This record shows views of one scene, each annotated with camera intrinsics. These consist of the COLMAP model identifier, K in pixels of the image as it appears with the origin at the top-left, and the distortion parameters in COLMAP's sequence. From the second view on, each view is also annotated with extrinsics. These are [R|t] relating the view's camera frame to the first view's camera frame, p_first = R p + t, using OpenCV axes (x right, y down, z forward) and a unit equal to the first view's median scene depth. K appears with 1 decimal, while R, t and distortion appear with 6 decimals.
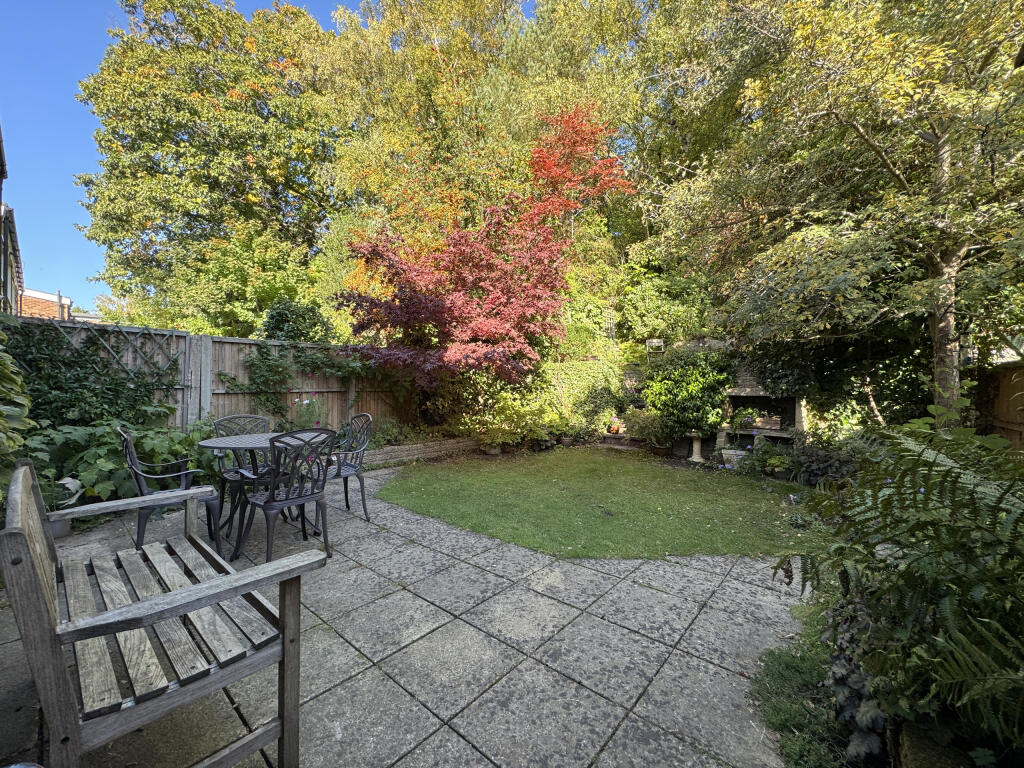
lens RADIAL K [[411.6, 0, 511.0], [0, 411.6, 384.6], [0, 0, 1]] dist [-0.001499, -0.000142]
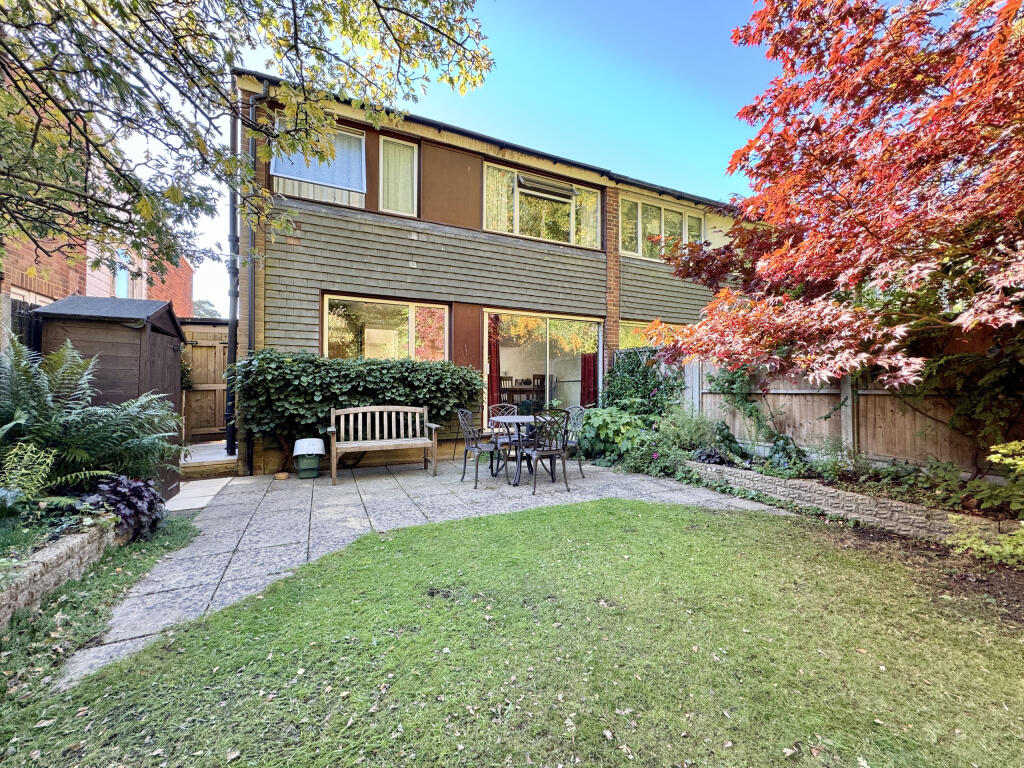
lens RADIAL K [[411.6, 0, 511.2], [0, 411.6, 382.9], [0, 0, 1]] dist [-0.001499, -0.000142]
pose [[-0.417761, -0.012299, -0.908474, 1.121175], [0.000602, 0.999904, -0.013813, 0.019025], [0.908557, -0.006317, -0.417714, 2.032198]]
